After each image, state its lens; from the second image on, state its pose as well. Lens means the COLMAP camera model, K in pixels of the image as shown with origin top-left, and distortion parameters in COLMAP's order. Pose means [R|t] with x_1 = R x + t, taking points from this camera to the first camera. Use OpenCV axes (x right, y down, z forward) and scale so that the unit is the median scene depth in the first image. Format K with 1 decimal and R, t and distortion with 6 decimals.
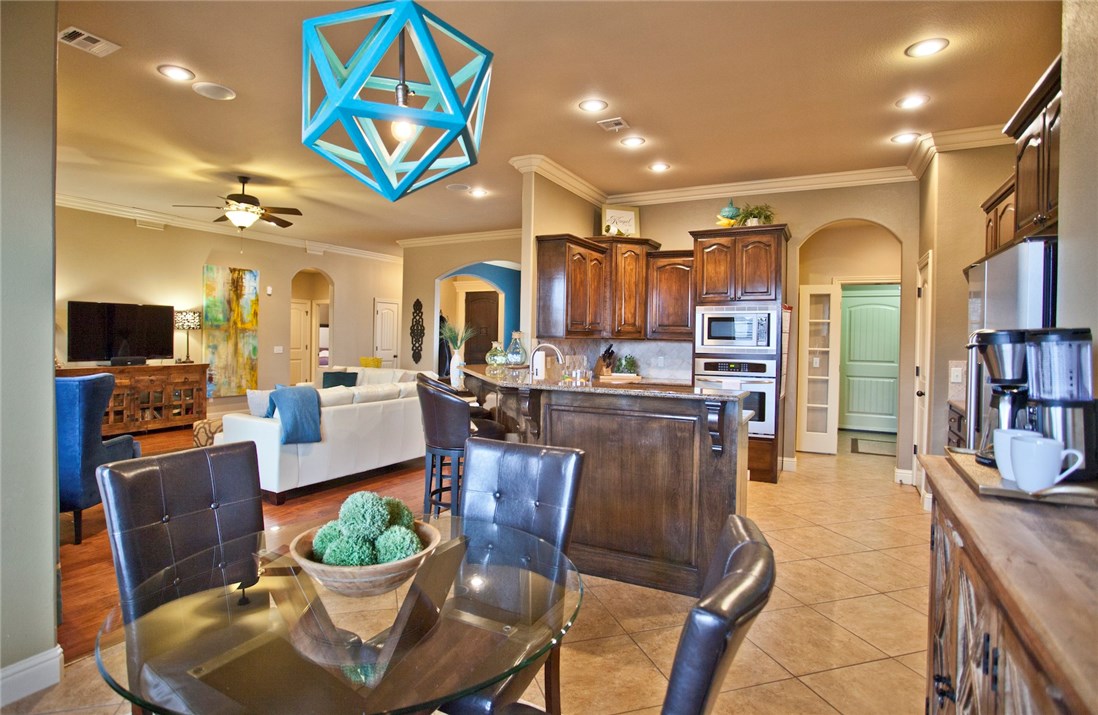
lens RADIAL K [[565.9, 0, 547.7], [0, 565.9, 349.3], [0, 0, 1]] dist [-0.040062, 0.000069]
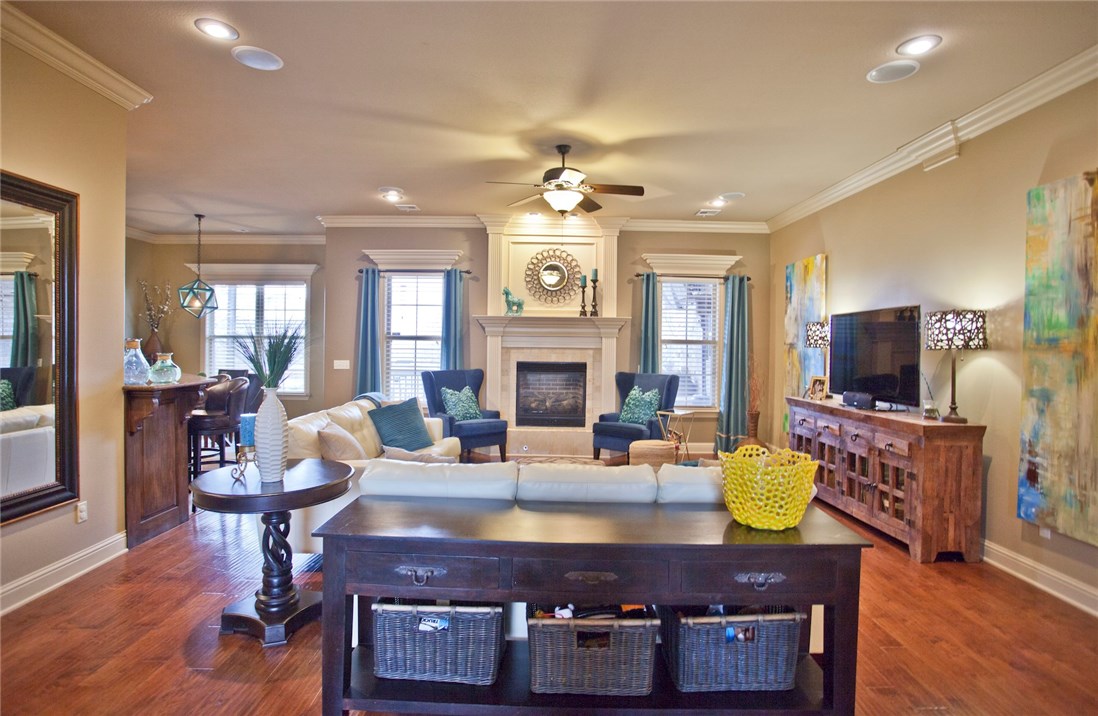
lens RADIAL K [[556.9, 0, 544.9], [0, 556.9, 348.0], [0, 0, 1]] dist [-0.086937, 0.043769]
pose [[-0.882445, -0.021881, -0.469906, -0.130953], [-0.033629, 0.999296, 0.016620, -0.034555], [0.469212, 0.030469, -0.882560, 1.275608]]
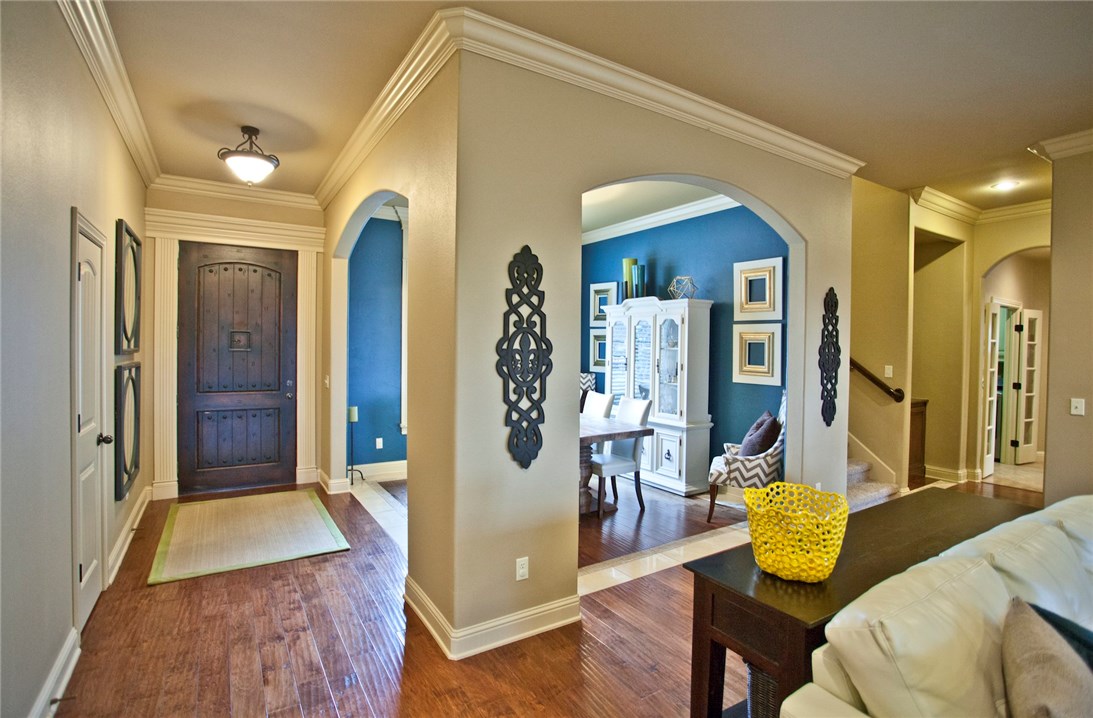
lens RADIAL K [[528.6, 0, 545.1], [0, 528.6, 355.7], [0, 0, 1]] dist [-0.060071, 0.000621]
pose [[0.505866, -0.027991, 0.862158, -0.581315], [0.010613, 0.999600, 0.026226, -0.050298], [-0.862547, -0.004117, 0.505961, 1.081653]]
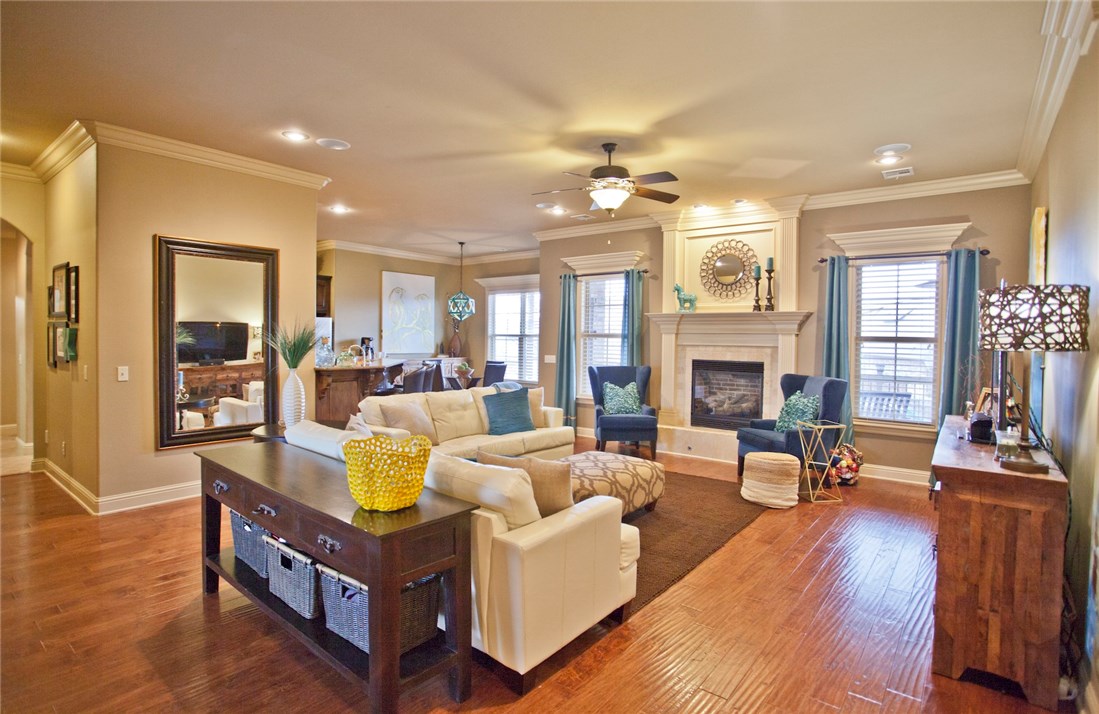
lens RADIAL K [[550.4, 0, 553.0], [0, 550.4, 352.0], [0, 0, 1]] dist [-0.065314, 0.026595]
pose [[-0.982533, -0.031694, 0.183372, -0.469876], [-0.023344, 0.998598, 0.047518, -0.044488], [-0.184621, 0.042407, -0.981894, 1.353828]]
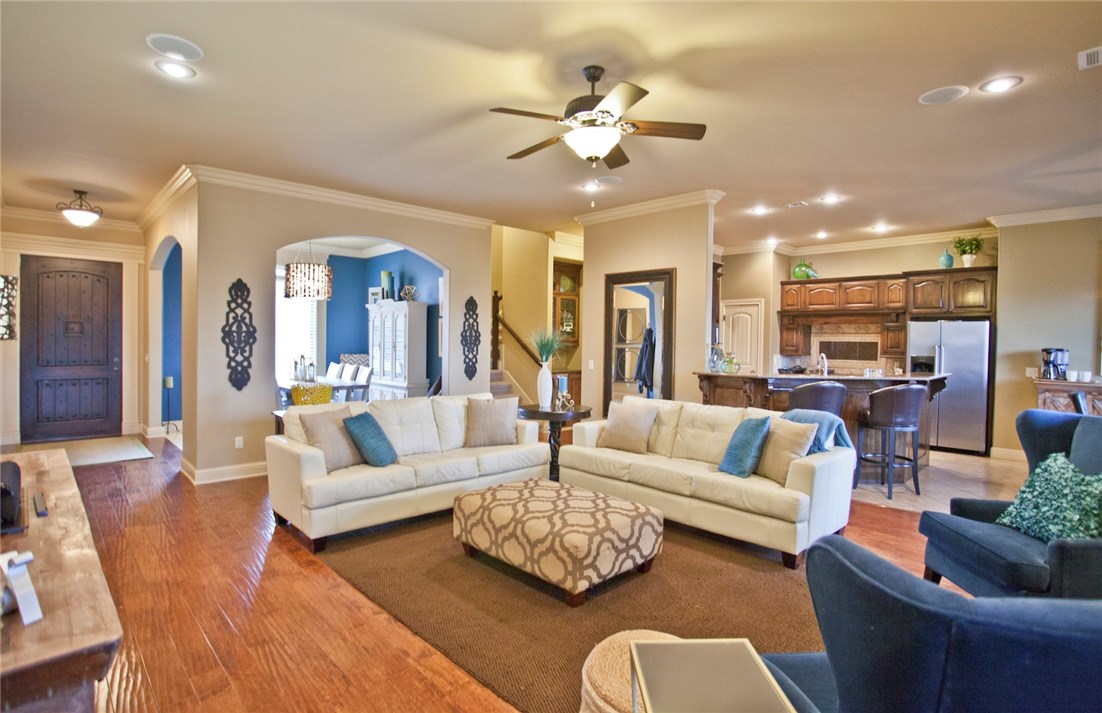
lens RADIAL K [[551.9, 0, 554.6], [0, 551.9, 351.5], [0, 0, 1]] dist [-0.065314, 0.026595]
pose [[0.316693, -0.030737, 0.948030, -0.825091], [0.008909, 0.999527, 0.029430, -0.035733], [-0.948486, -0.000874, 0.316817, 0.660930]]
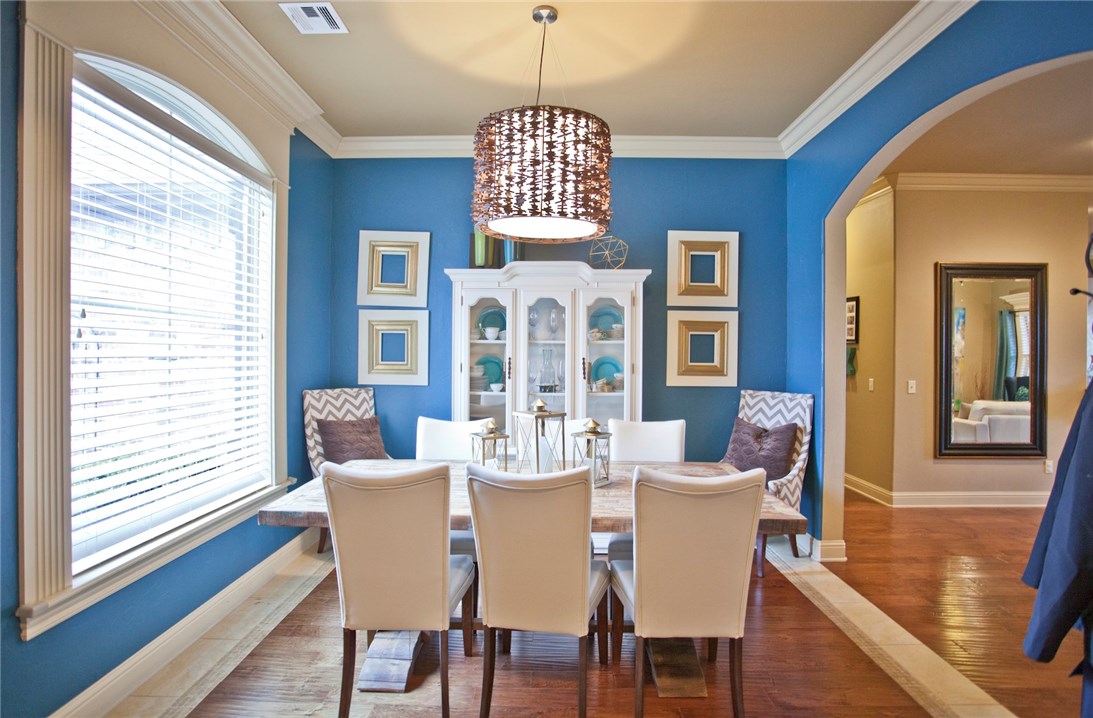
lens RADIAL K [[559.0, 0, 539.6], [0, 559.0, 354.8], [0, 0, 1]] dist [-0.075329, 0.034765]
pose [[-0.451033, -0.021877, 0.892239, -0.306076], [0.001915, 0.999674, 0.025479, -0.040602], [-0.892505, 0.013201, -0.450844, 1.577349]]
